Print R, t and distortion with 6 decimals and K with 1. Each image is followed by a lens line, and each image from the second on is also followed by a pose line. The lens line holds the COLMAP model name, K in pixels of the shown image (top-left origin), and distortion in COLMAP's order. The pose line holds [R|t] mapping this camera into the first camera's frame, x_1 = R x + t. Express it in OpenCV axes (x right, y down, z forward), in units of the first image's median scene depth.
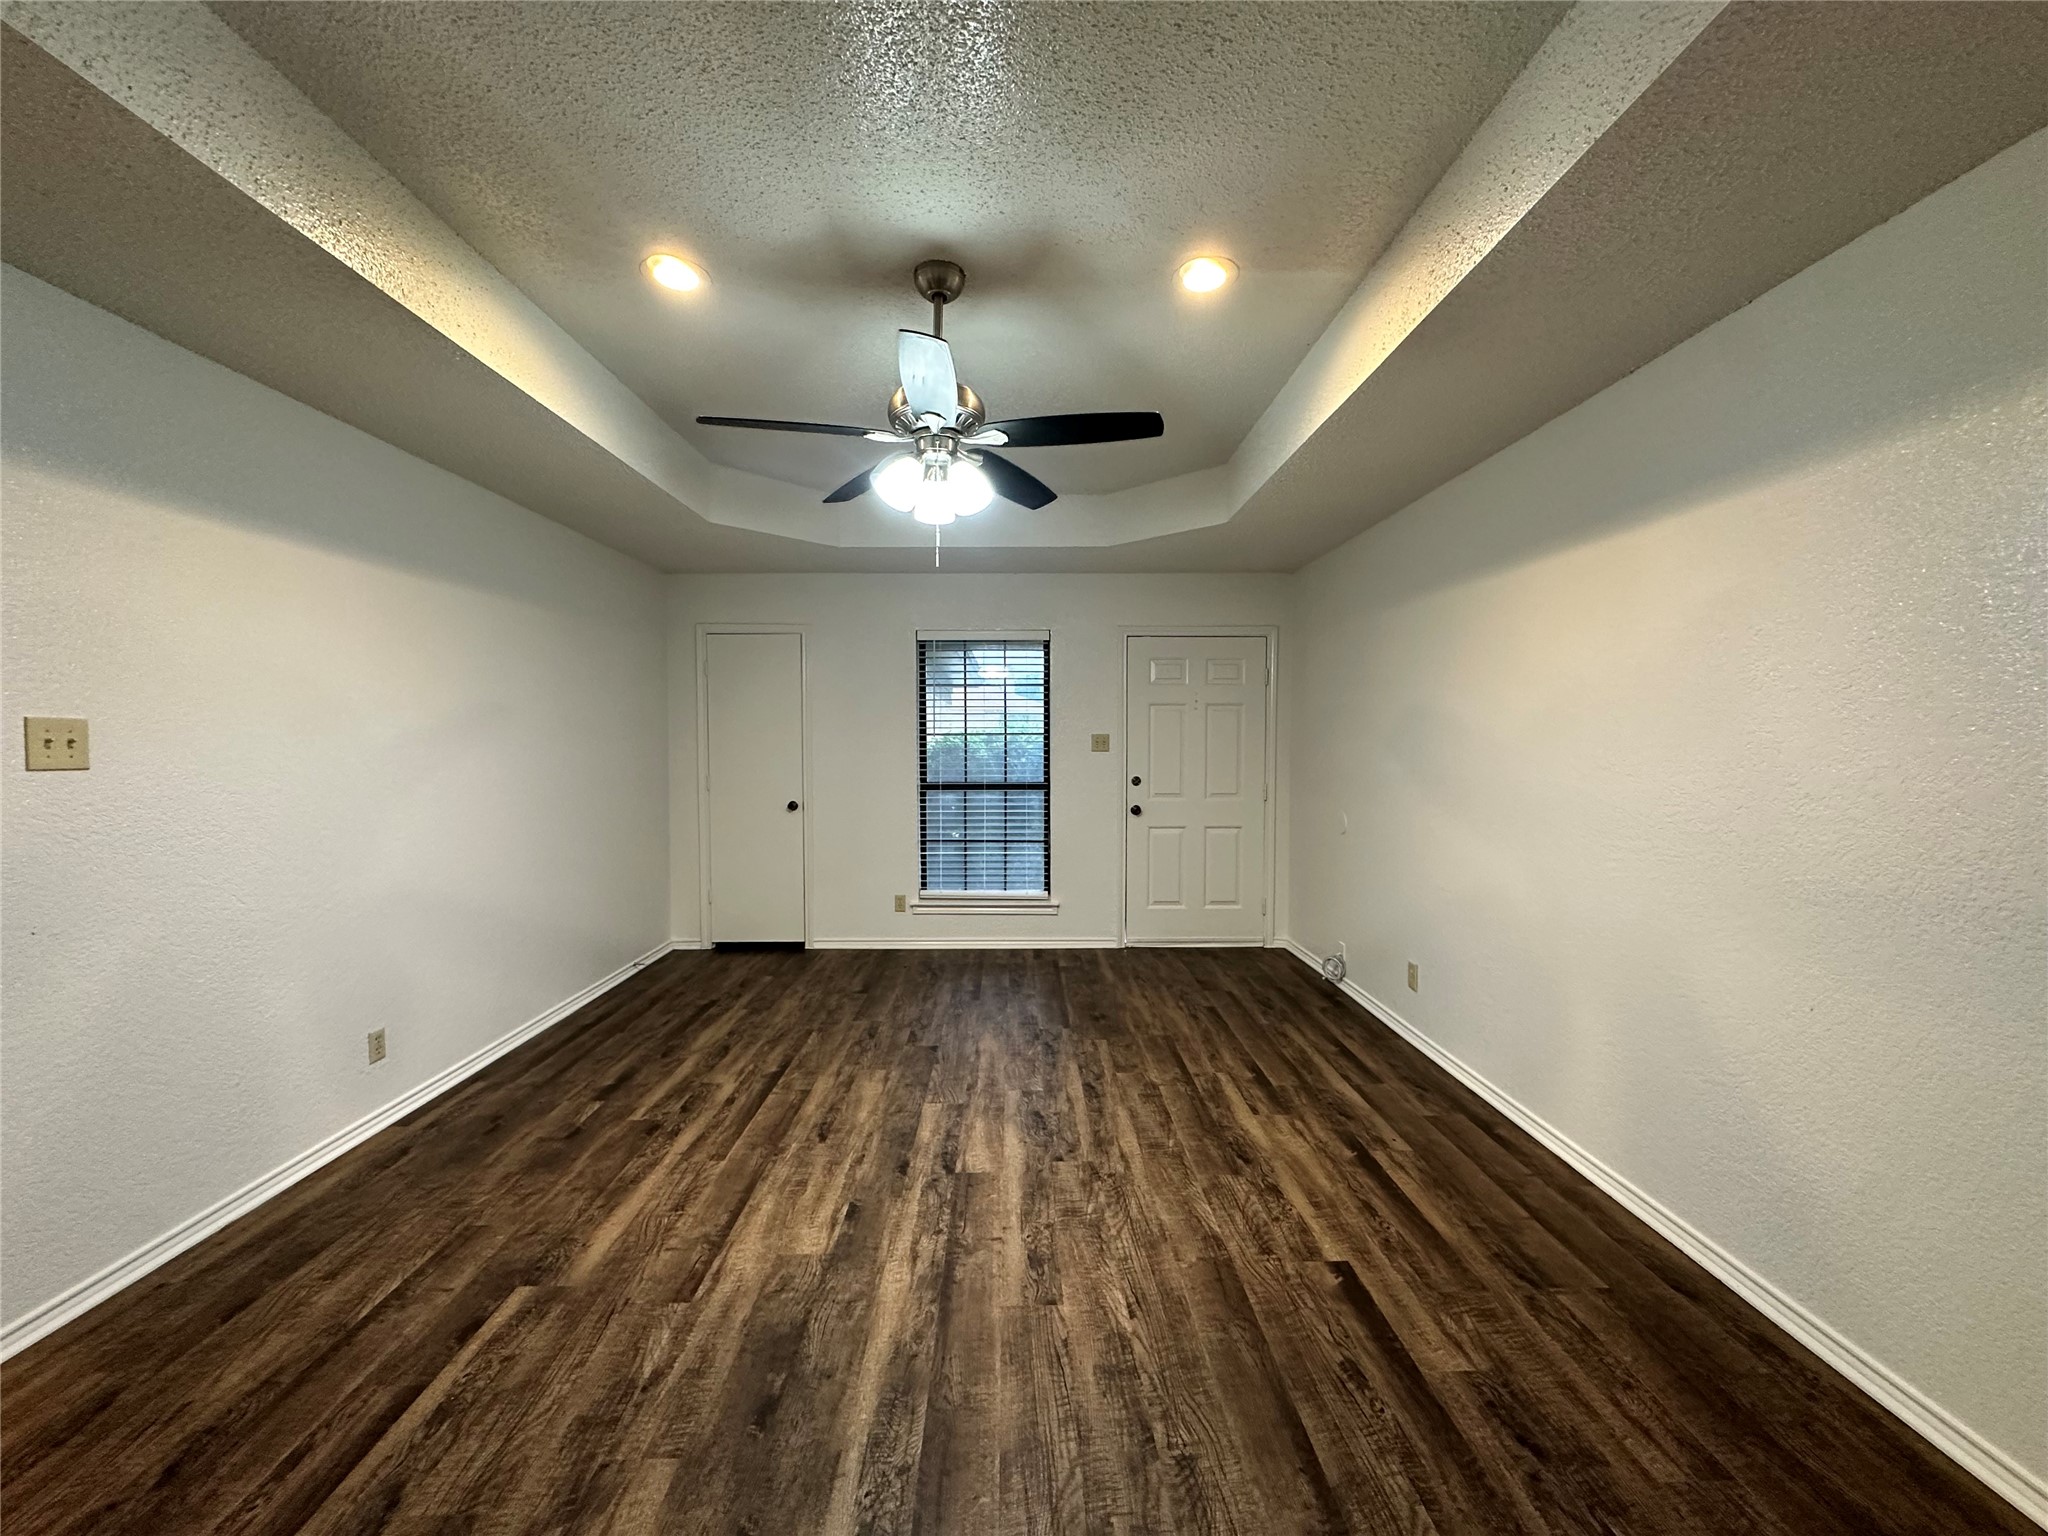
lens RADIAL K [[819.3, 0, 1020.5], [0, 819.3, 762.7], [0, 0, 1]] dist [0.000224, 0.000054]
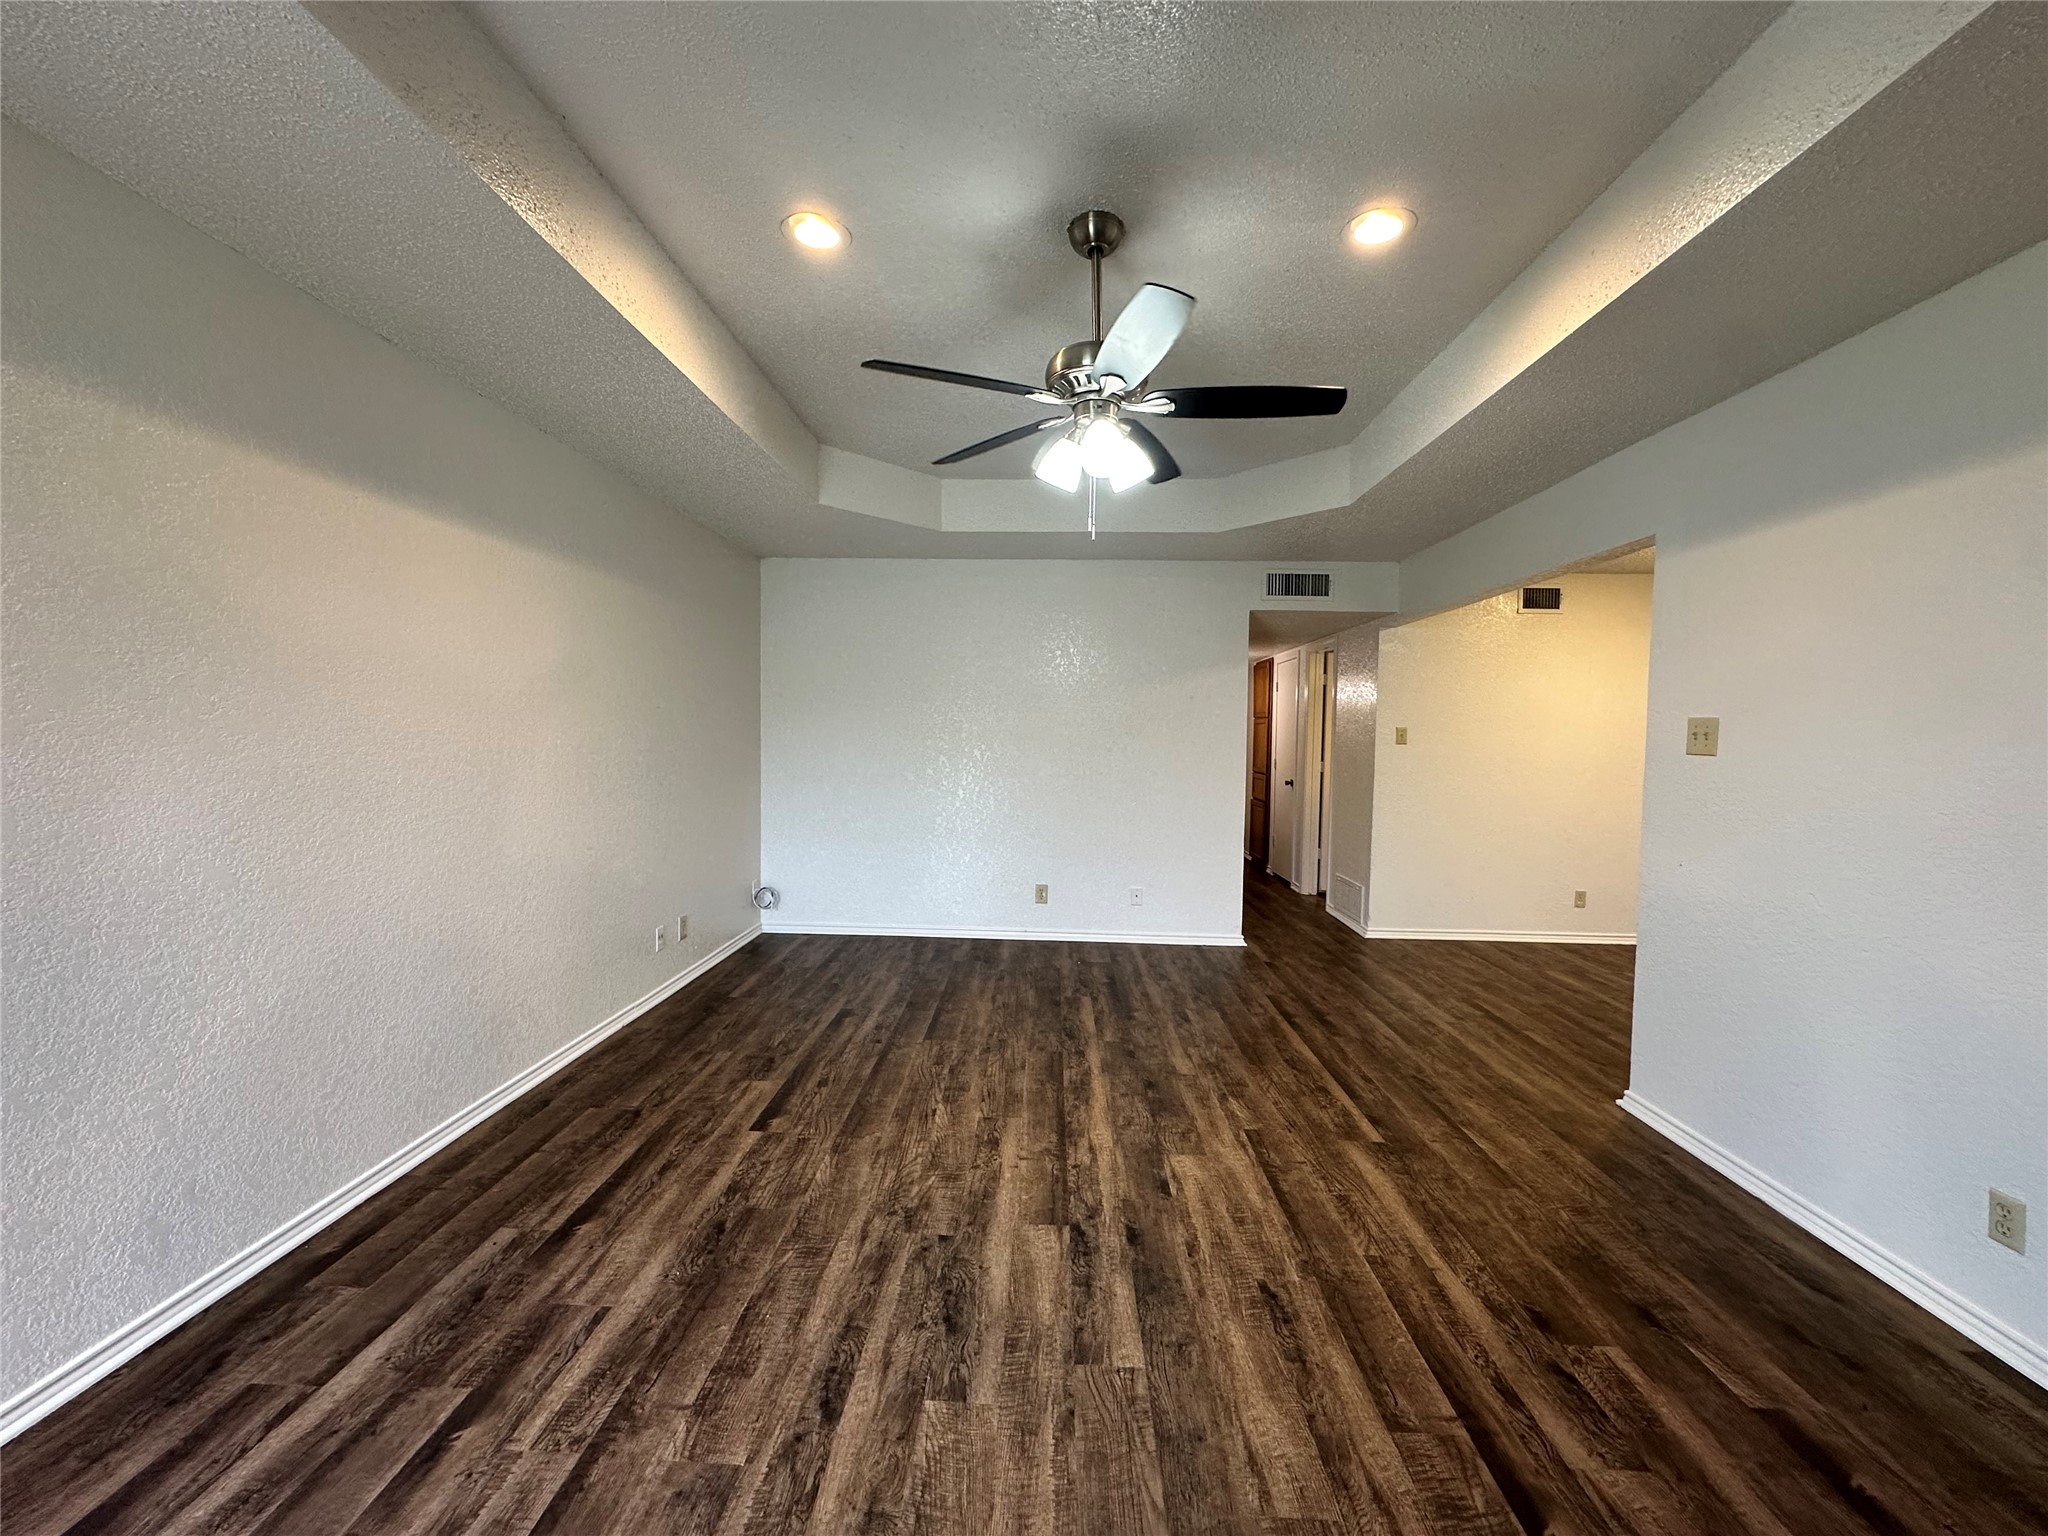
lens RADIAL K [[819.3, 0, 1018.2], [0, 819.3, 766.2], [0, 0, 1]] dist [0.000224, 0.000054]
pose [[-0.998421, -0.016792, 0.053596, -0.065929], [-0.013087, 0.997549, 0.068737, -0.041107], [-0.054619, 0.067927, -0.996194, 1.891494]]
